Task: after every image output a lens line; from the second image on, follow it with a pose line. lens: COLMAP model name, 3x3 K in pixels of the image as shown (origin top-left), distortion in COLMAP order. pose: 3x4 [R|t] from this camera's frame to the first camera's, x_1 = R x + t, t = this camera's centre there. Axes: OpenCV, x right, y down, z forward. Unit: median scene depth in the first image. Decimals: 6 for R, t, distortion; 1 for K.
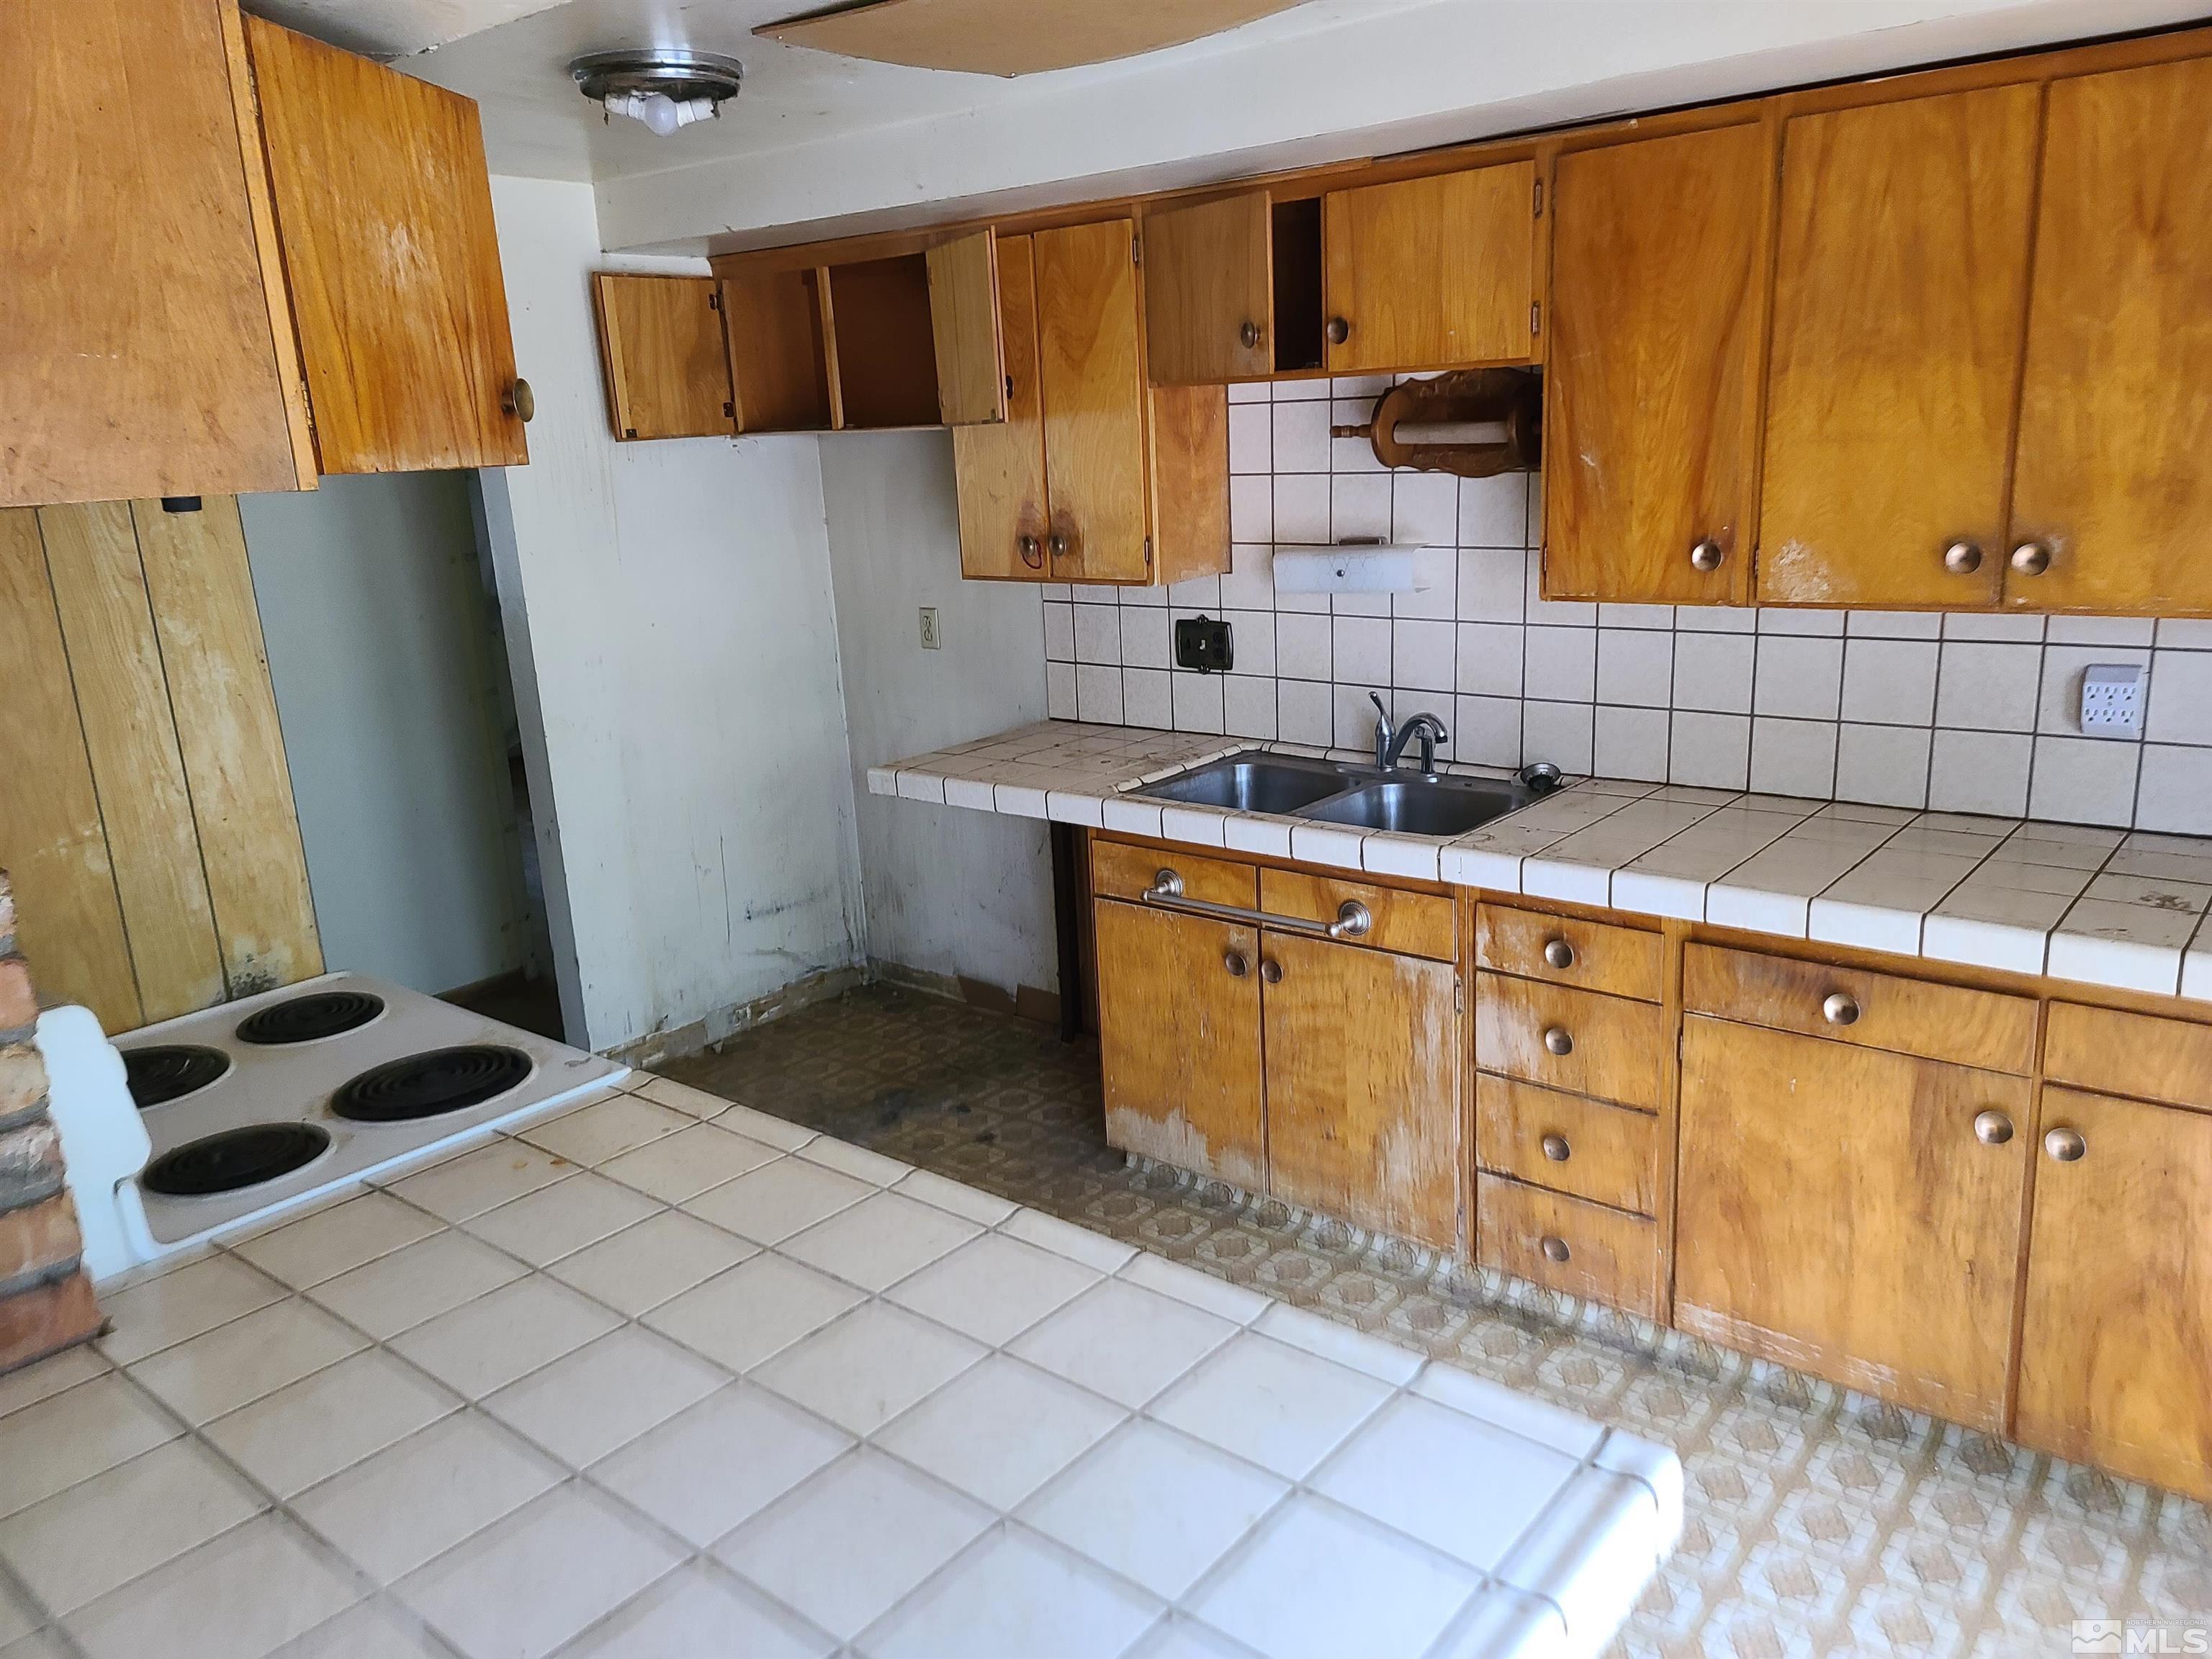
lens RADIAL K [[1629.6, 0, 1098.7], [0, 1629.6, 835.8], [0, 0, 1]] dist [0.091963, -0.061795]
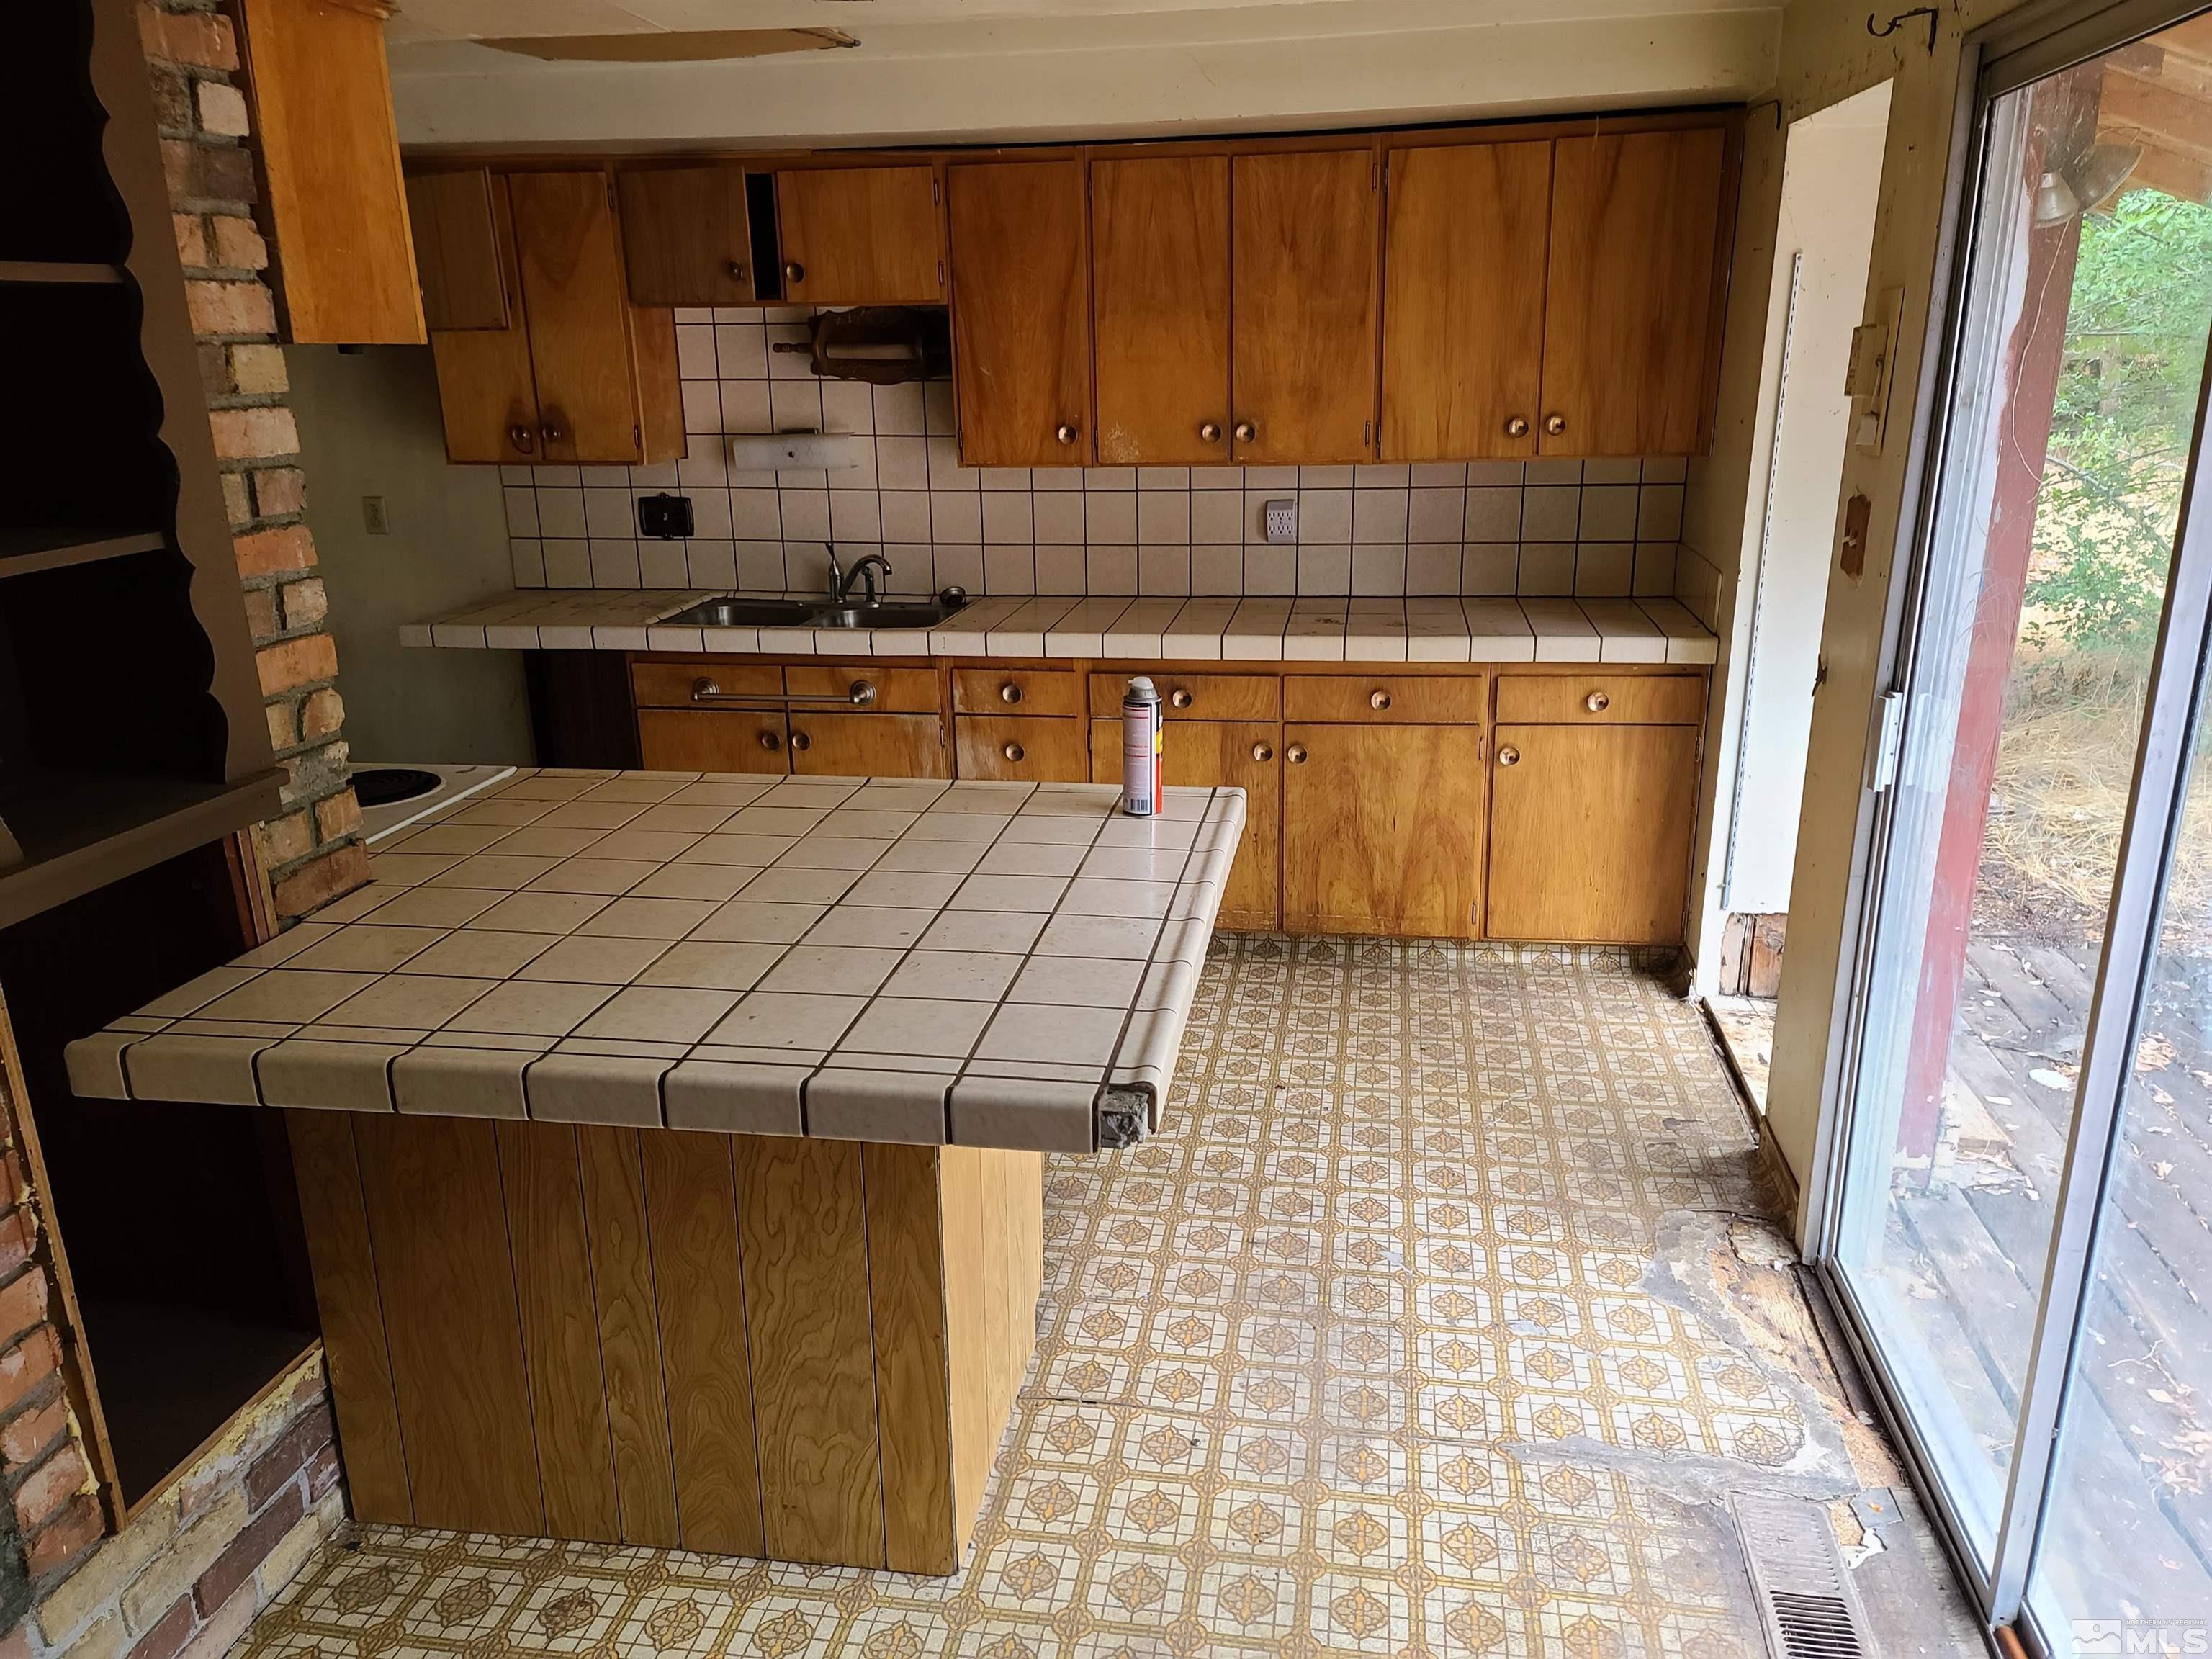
lens RADIAL K [[1629.6, 0, 1105.0], [0, 1629.6, 833.2], [0, 0, 1]] dist [0.091963, -0.061795]
pose [[0.865030, -0.114723, 0.488428, -0.399249], [0.101958, 0.993389, 0.052755, 0.127496], [-0.491252, 0.004165, 0.871008, -0.370886]]
